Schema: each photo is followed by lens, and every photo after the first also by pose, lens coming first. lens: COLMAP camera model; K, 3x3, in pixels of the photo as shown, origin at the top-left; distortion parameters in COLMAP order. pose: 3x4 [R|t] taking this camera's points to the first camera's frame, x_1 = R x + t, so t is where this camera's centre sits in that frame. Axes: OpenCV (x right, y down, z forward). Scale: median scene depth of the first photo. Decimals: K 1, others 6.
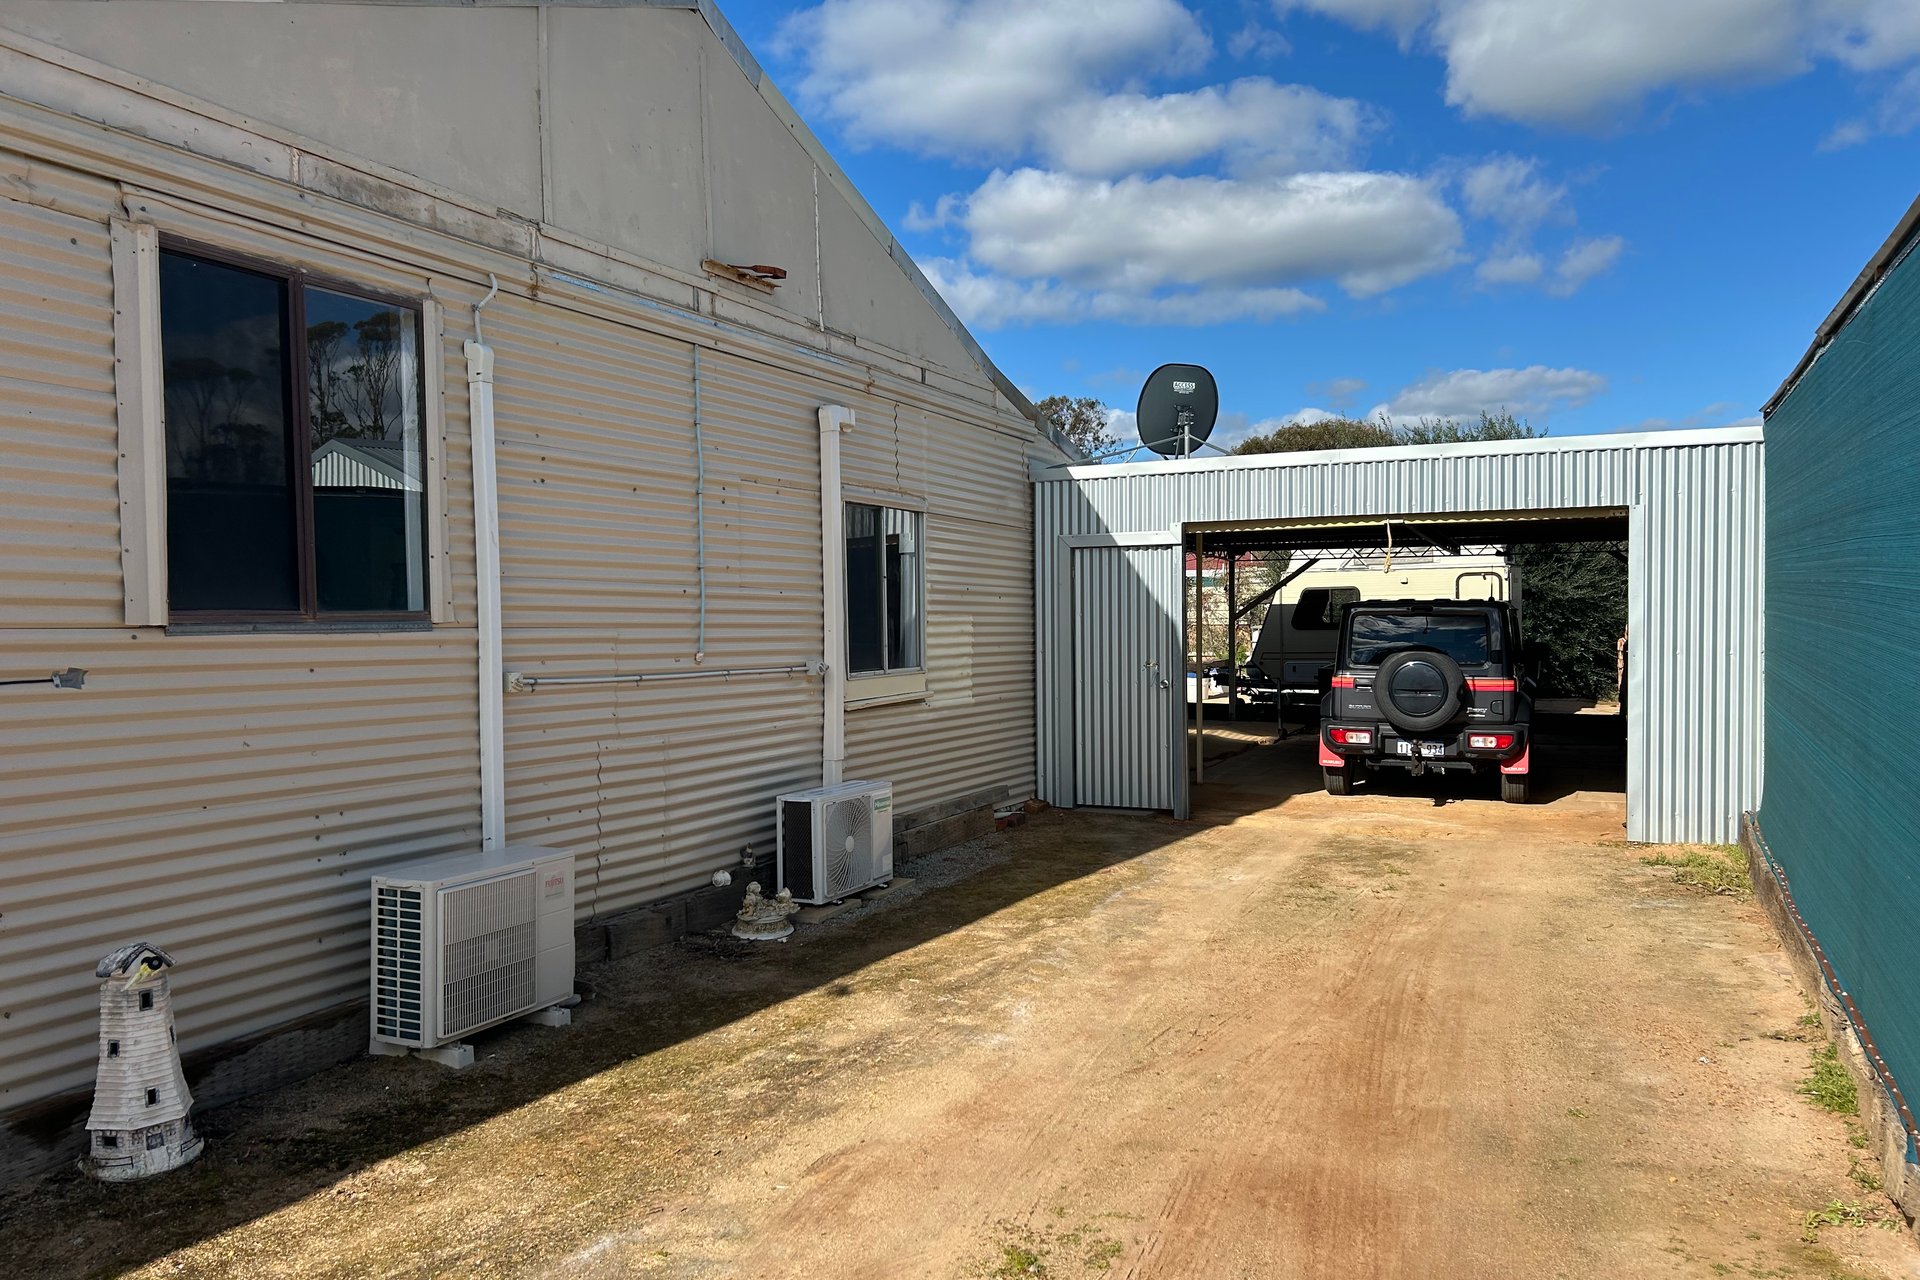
lens RADIAL K [[1444.7, 0, 947.4], [0, 1444.7, 644.1], [0, 0, 1]] dist [0.035836, -0.036516]
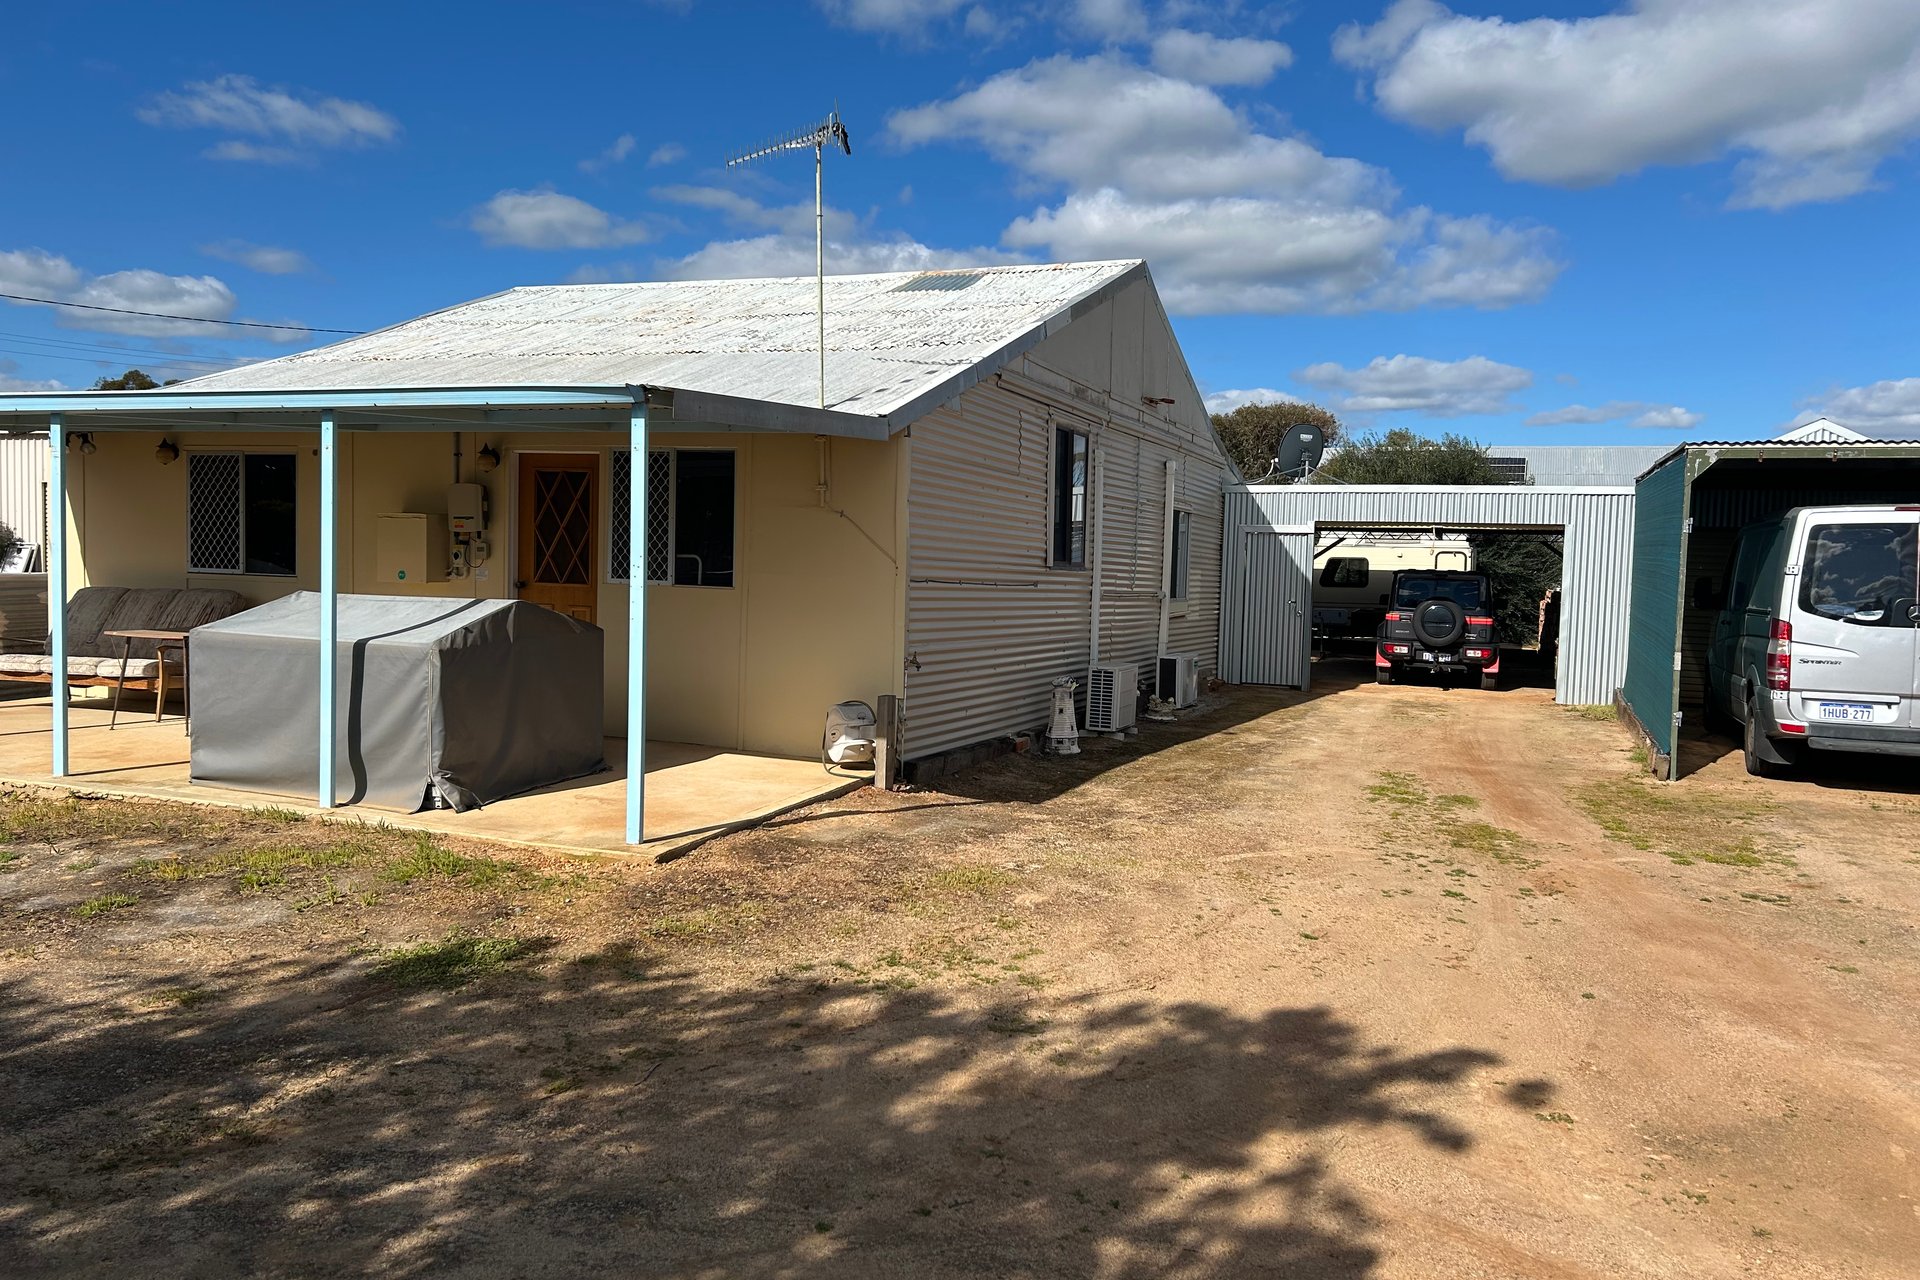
lens RADIAL K [[1444.7, 0, 950.0], [0, 1444.7, 635.2], [0, 0, 1]] dist [0.035836, -0.036516]
pose [[0.997498, 0.035102, 0.061369, -0.421598], [-0.036867, 0.998931, 0.027871, 0.023223], [-0.060325, -0.030064, 0.997726, -0.804395]]
